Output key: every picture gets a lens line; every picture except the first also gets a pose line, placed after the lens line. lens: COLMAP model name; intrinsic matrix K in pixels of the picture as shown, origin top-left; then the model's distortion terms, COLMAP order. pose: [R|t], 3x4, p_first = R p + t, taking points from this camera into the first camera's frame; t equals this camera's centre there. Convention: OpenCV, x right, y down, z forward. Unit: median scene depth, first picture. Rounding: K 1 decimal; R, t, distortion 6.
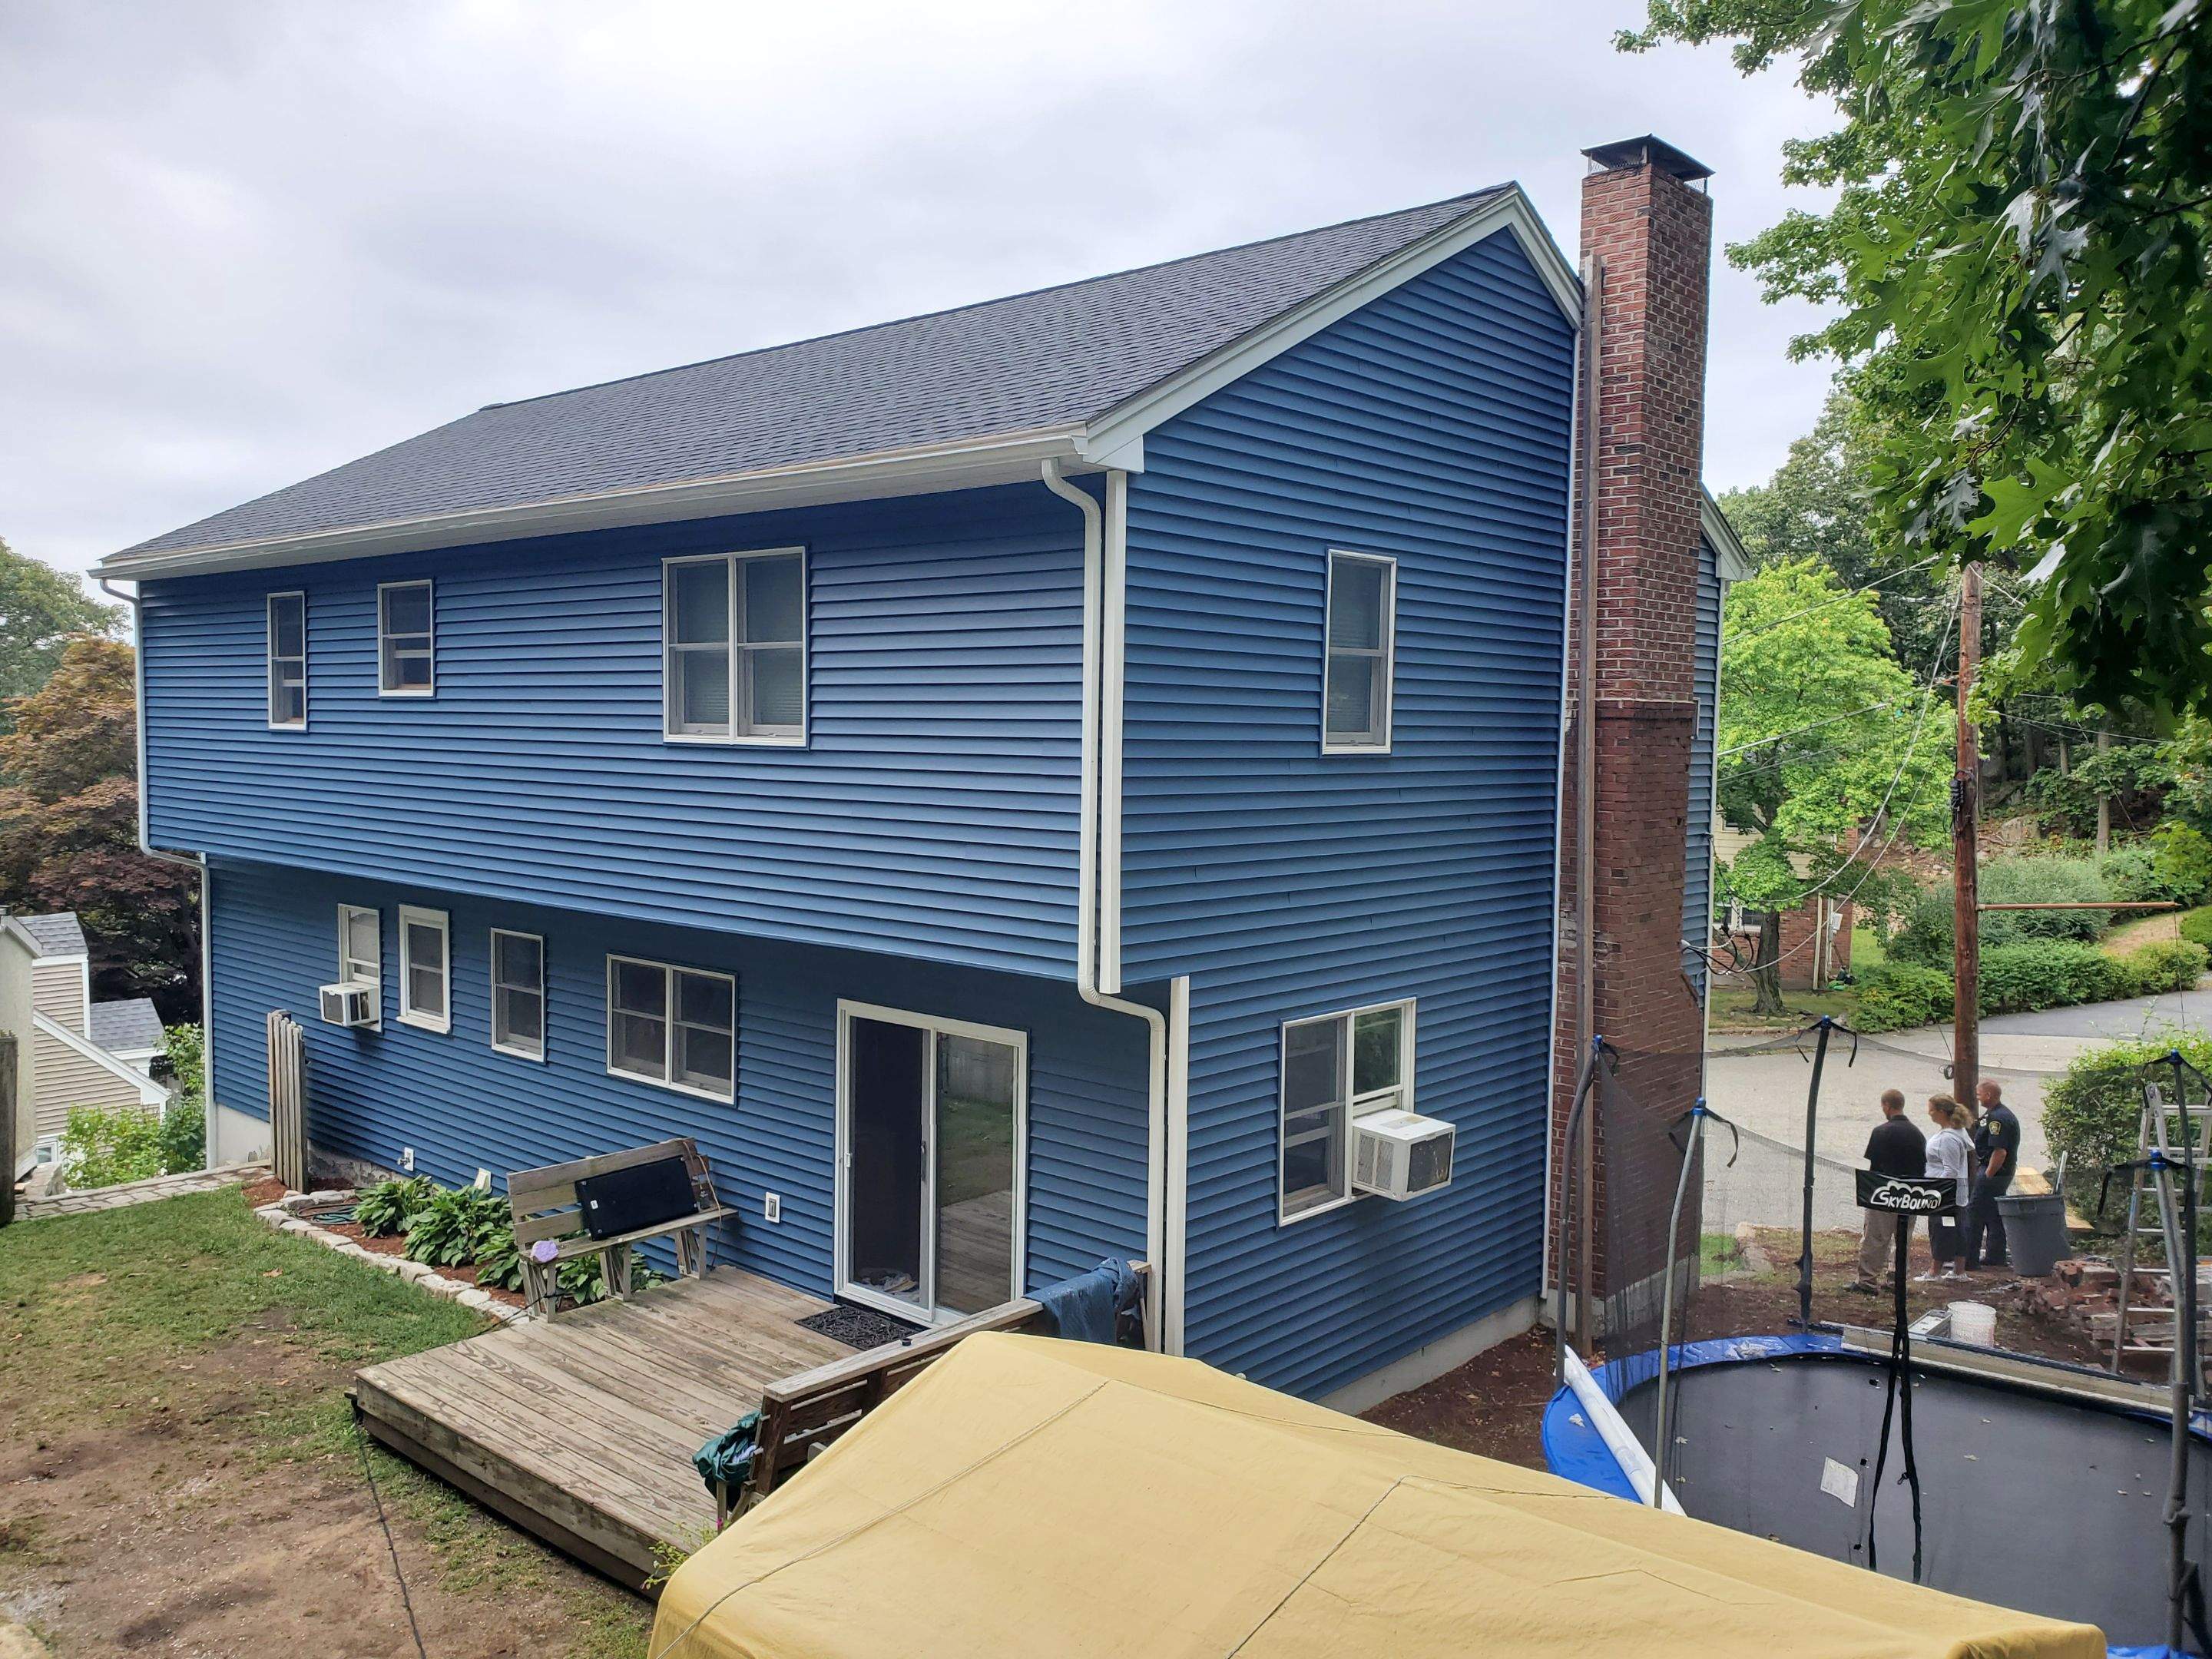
lens RADIAL K [[1705.4, 0, 1106.0], [0, 1705.4, 829.5], [0, 0, 1]] dist [0.061252, -0.000451]
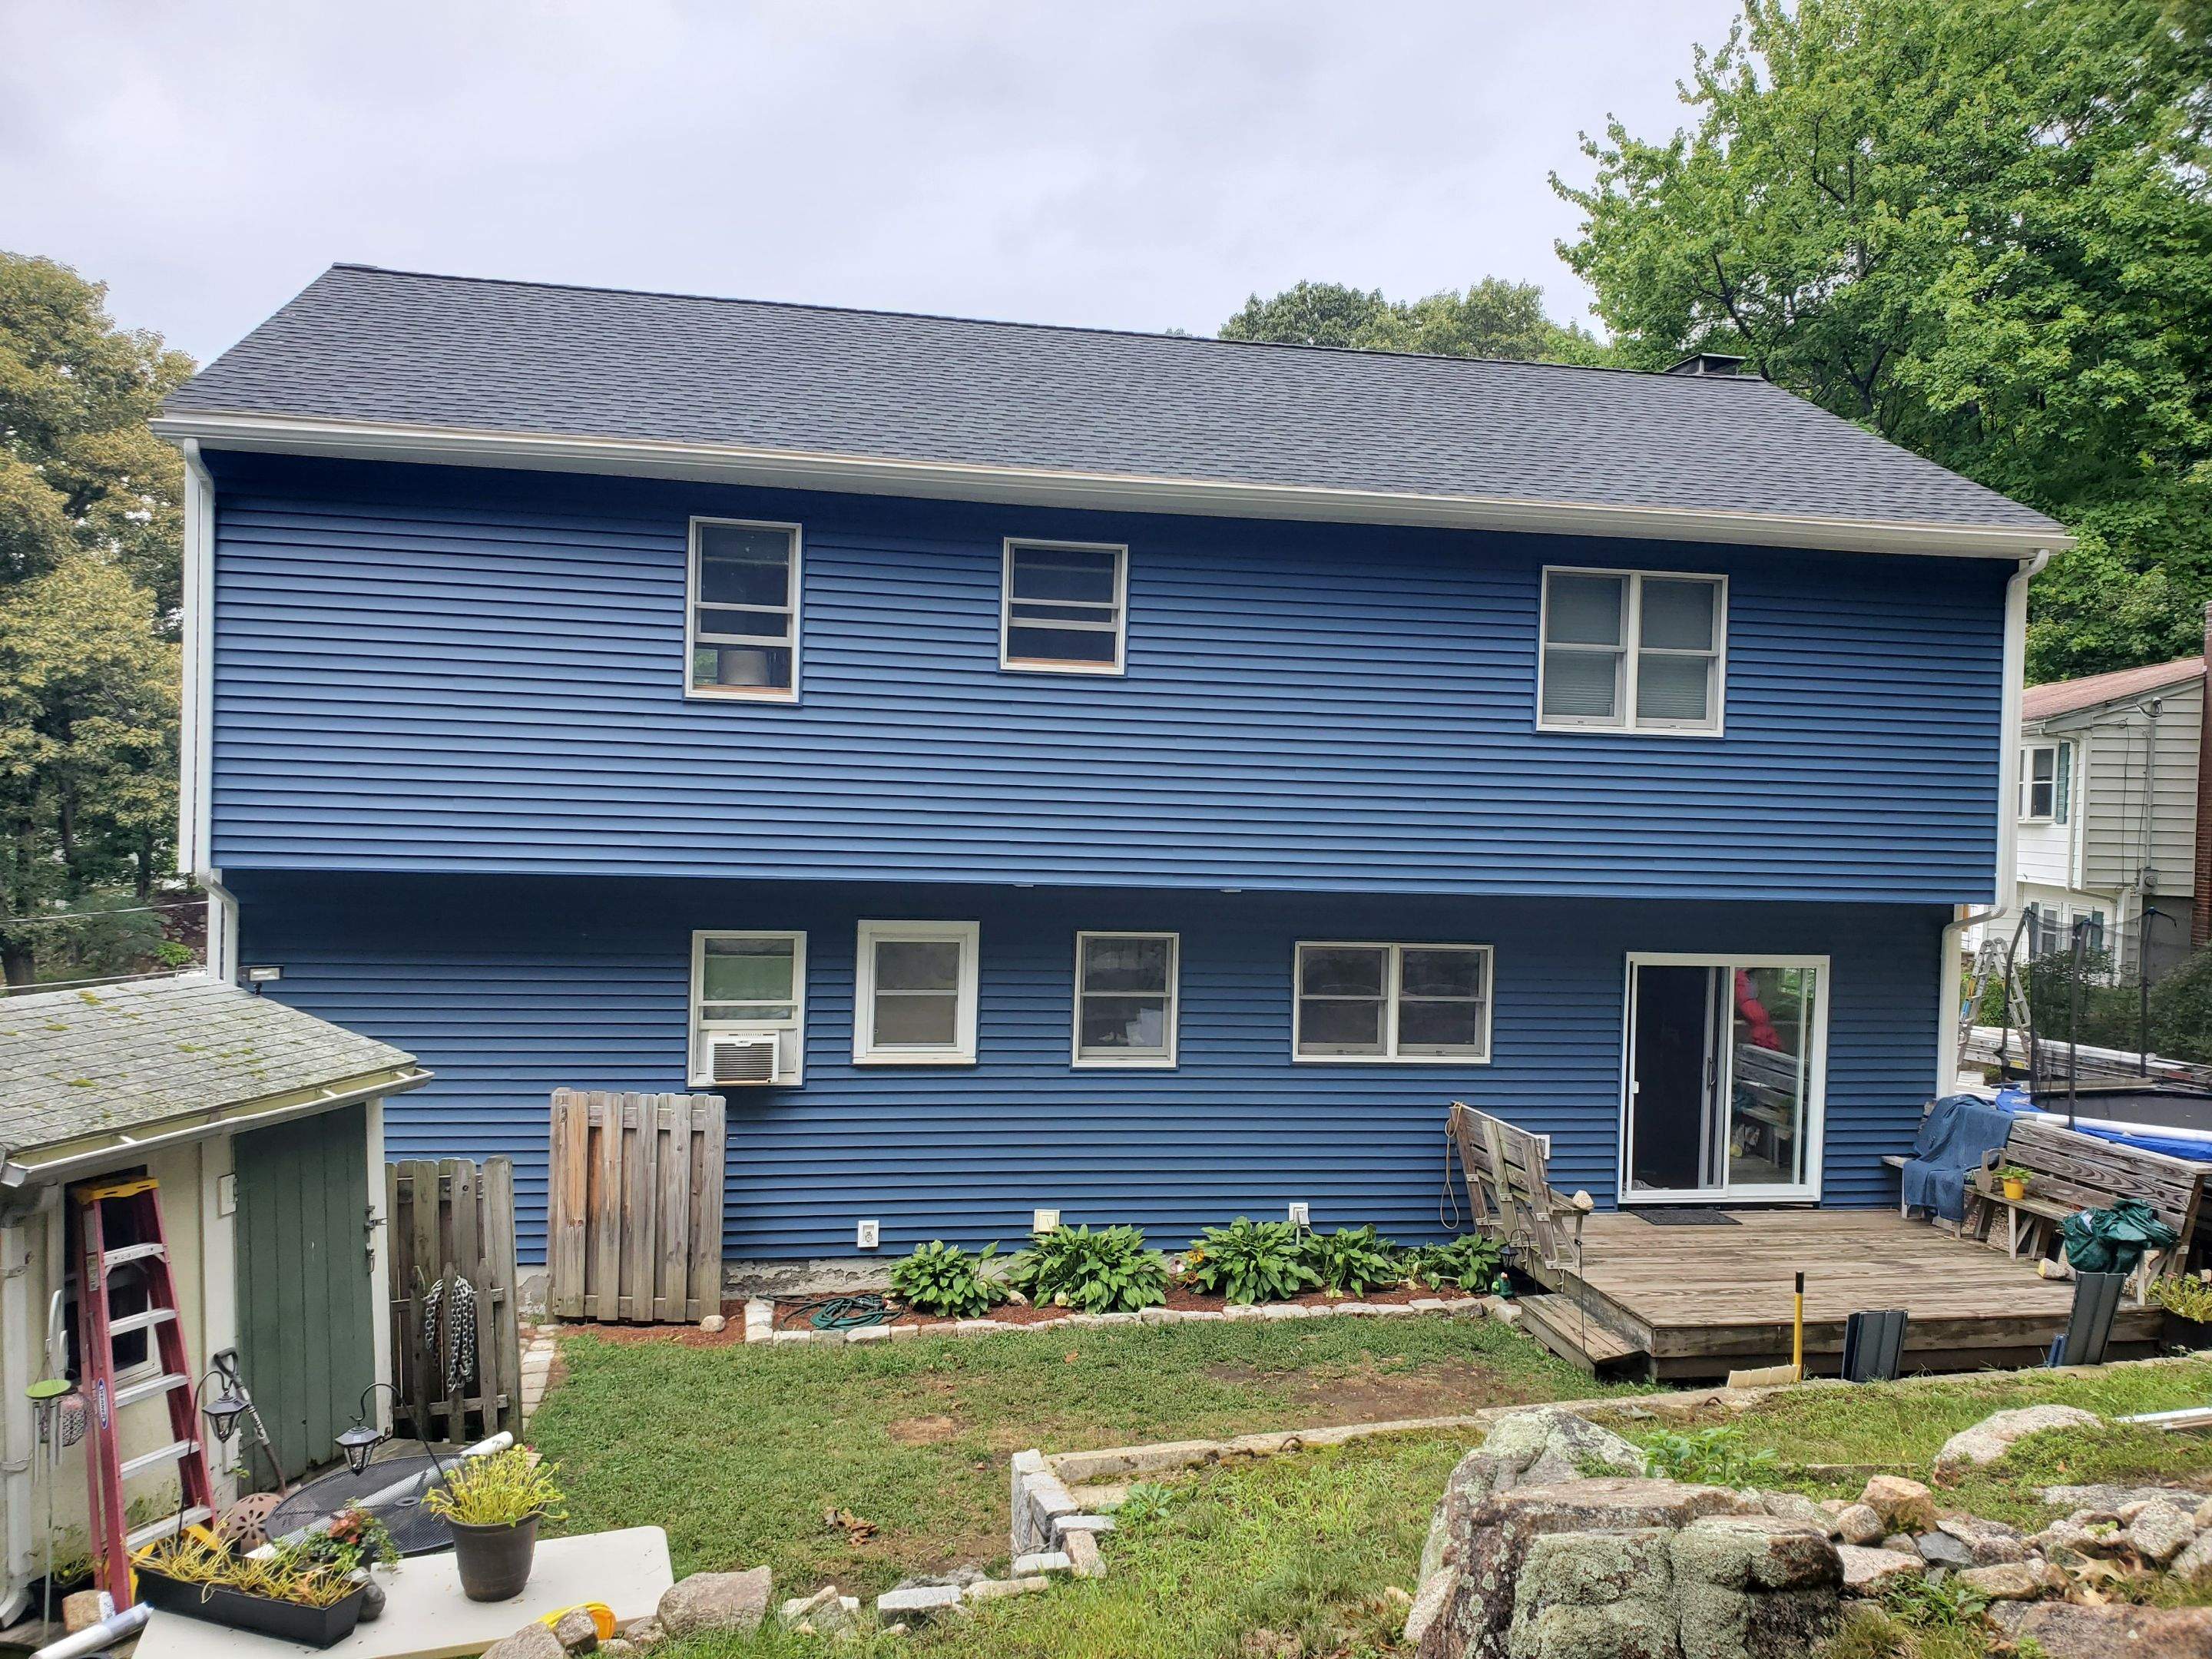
lens RADIAL K [[1943.9, 0, 1106.0], [0, 1943.9, 829.5], [0, 0, 1]] dist [0.055071, 0.002851]
pose [[0.606263, -0.048596, 0.793778, -1.276694], [0.014495, 0.998641, 0.050068, -0.050914], [-0.795132, -0.018849, 0.606143, 0.423361]]
